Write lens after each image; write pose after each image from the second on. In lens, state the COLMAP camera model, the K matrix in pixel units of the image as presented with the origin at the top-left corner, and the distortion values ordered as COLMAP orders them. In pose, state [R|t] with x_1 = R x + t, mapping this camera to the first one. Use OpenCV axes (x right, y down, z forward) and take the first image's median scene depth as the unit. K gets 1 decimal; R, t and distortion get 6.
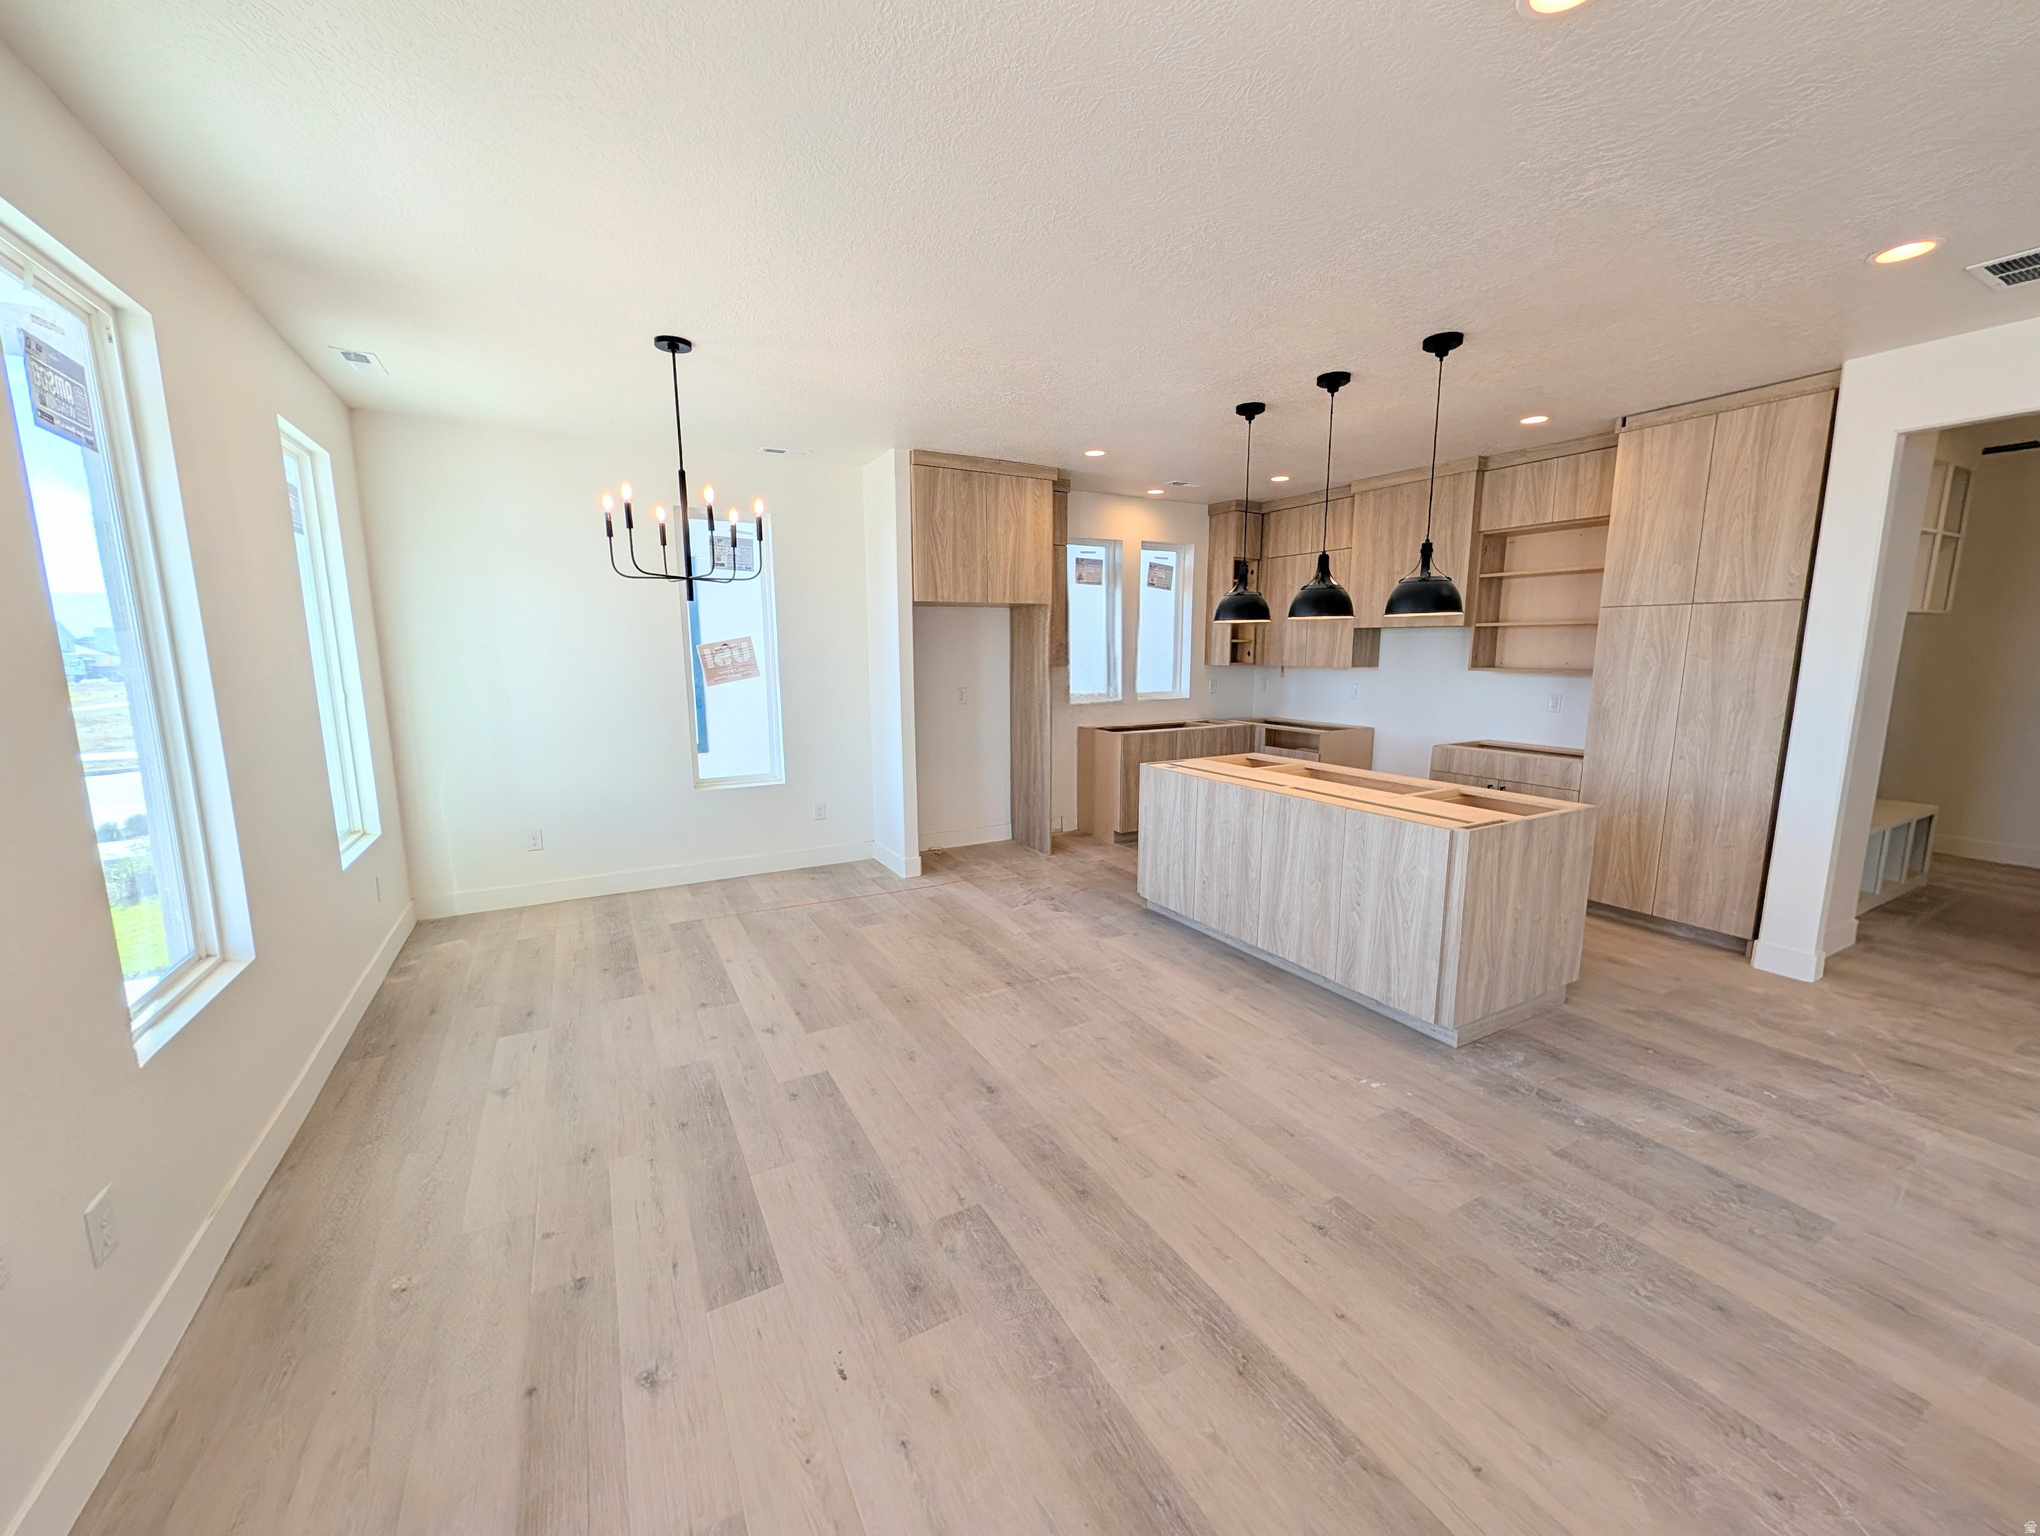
lens RADIAL K [[786.4, 0, 1022.2], [0, 786.4, 769.4], [0, 0, 1]] dist [0.001925, -0.000408]
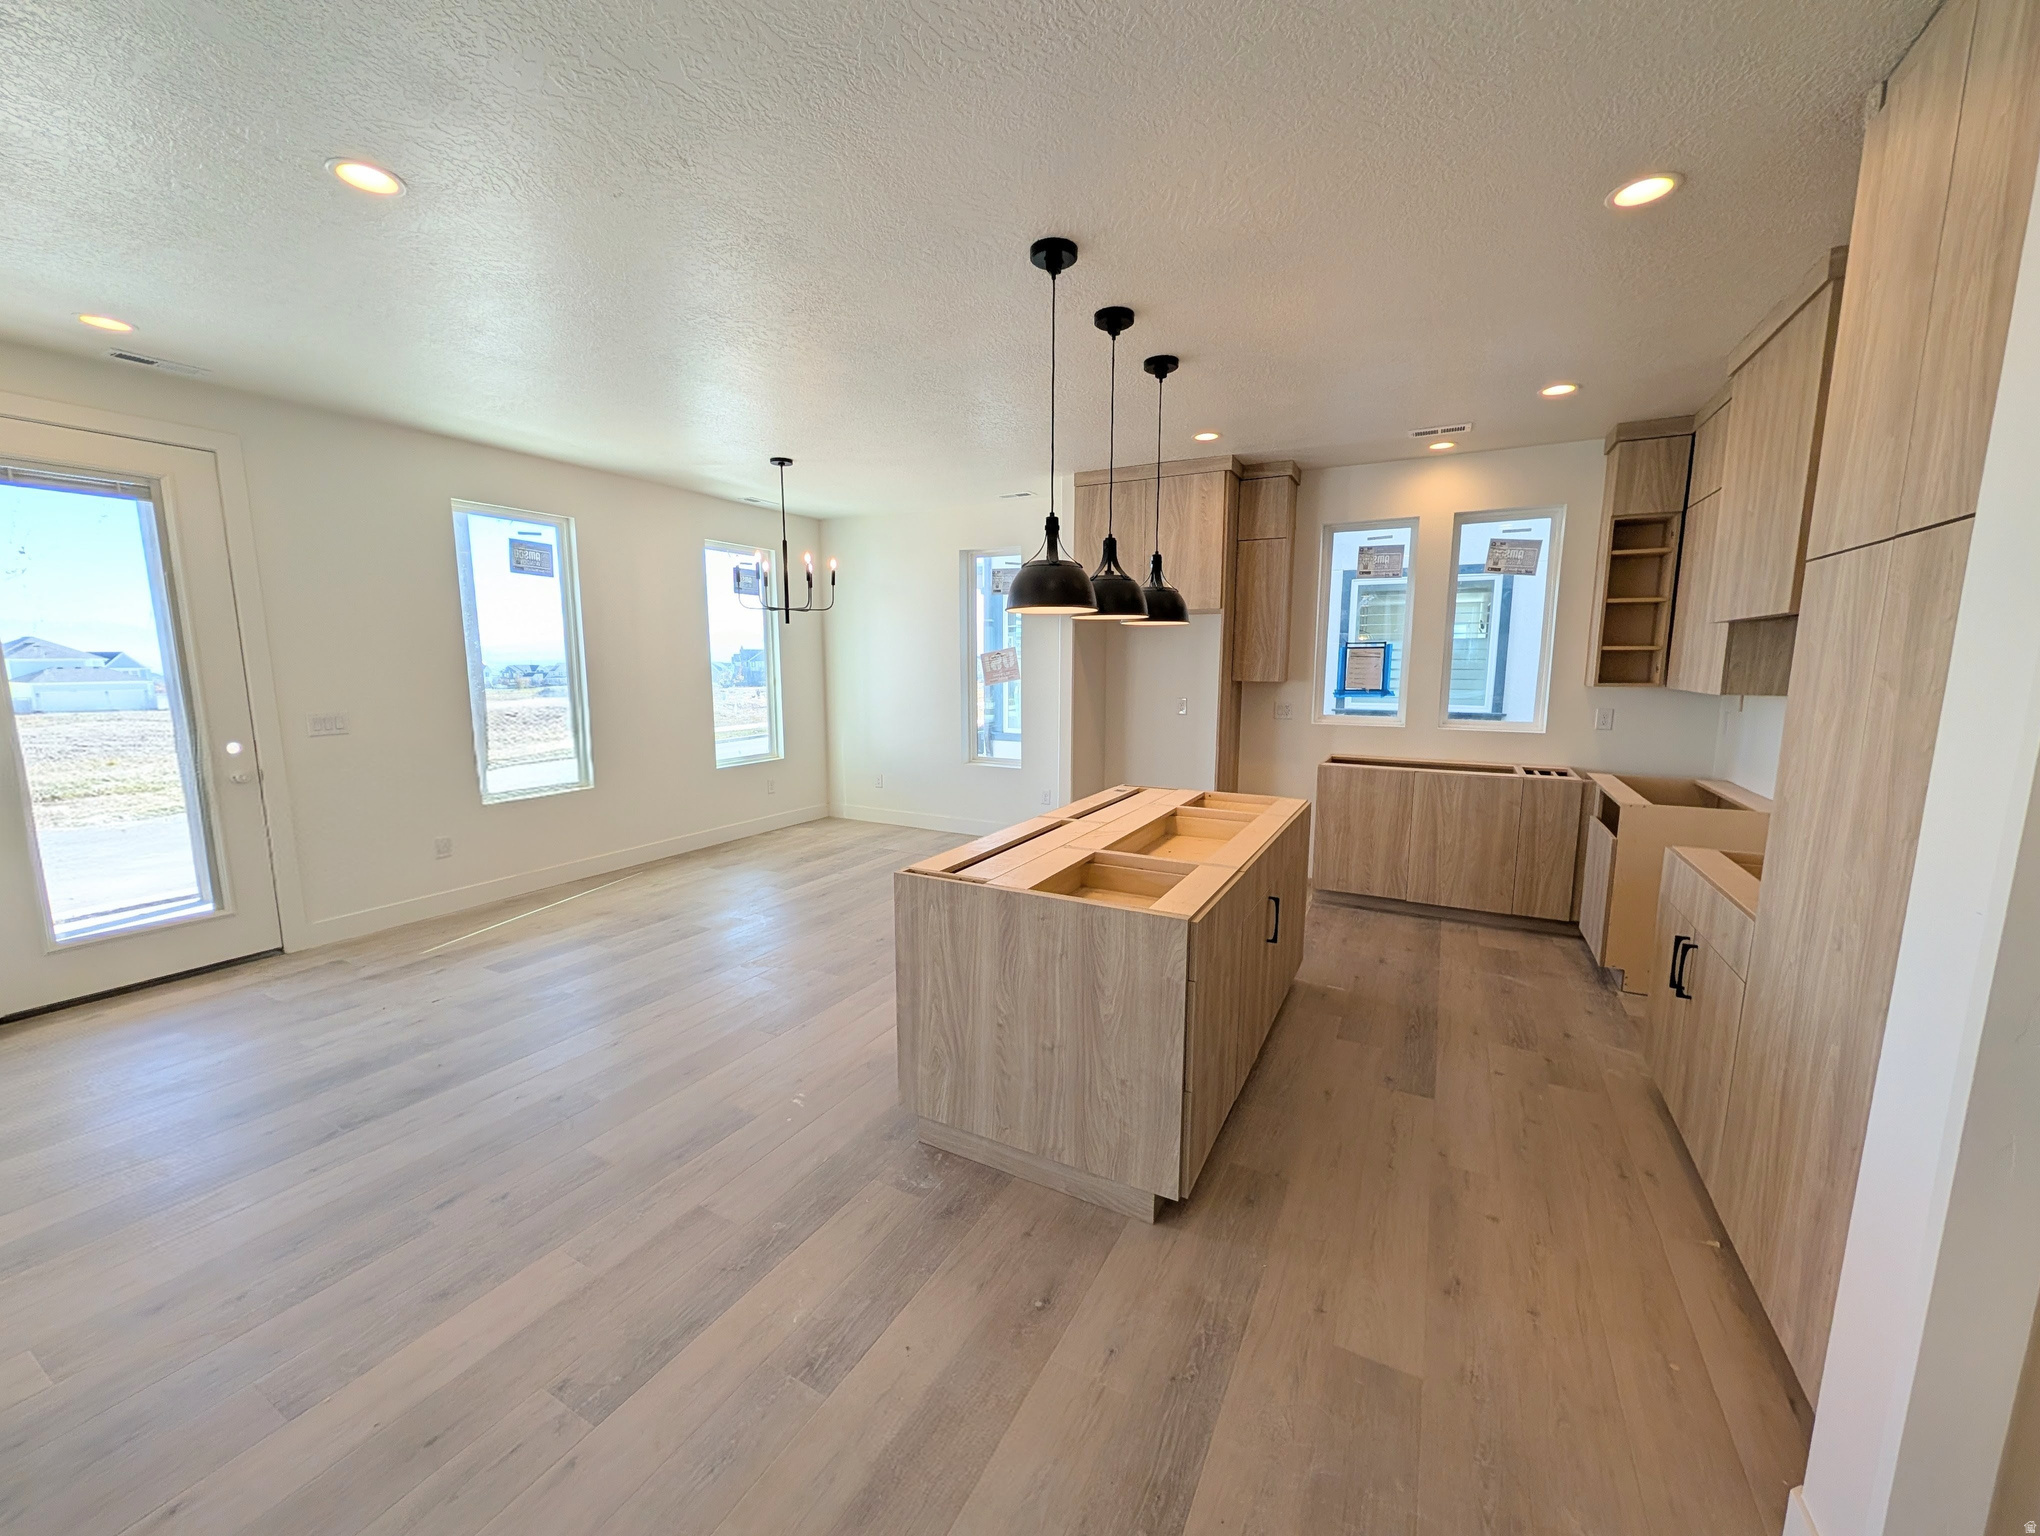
lens RADIAL K [[786.4, 0, 1022.6], [0, 786.4, 768.9], [0, 0, 1]] dist [0.001925, -0.000408]
pose [[0.535666, 0.121729, -0.835610, 0.967912], [-0.136136, 0.989060, 0.056813, -0.069532], [0.833384, 0.083323, 0.546377, 0.475668]]
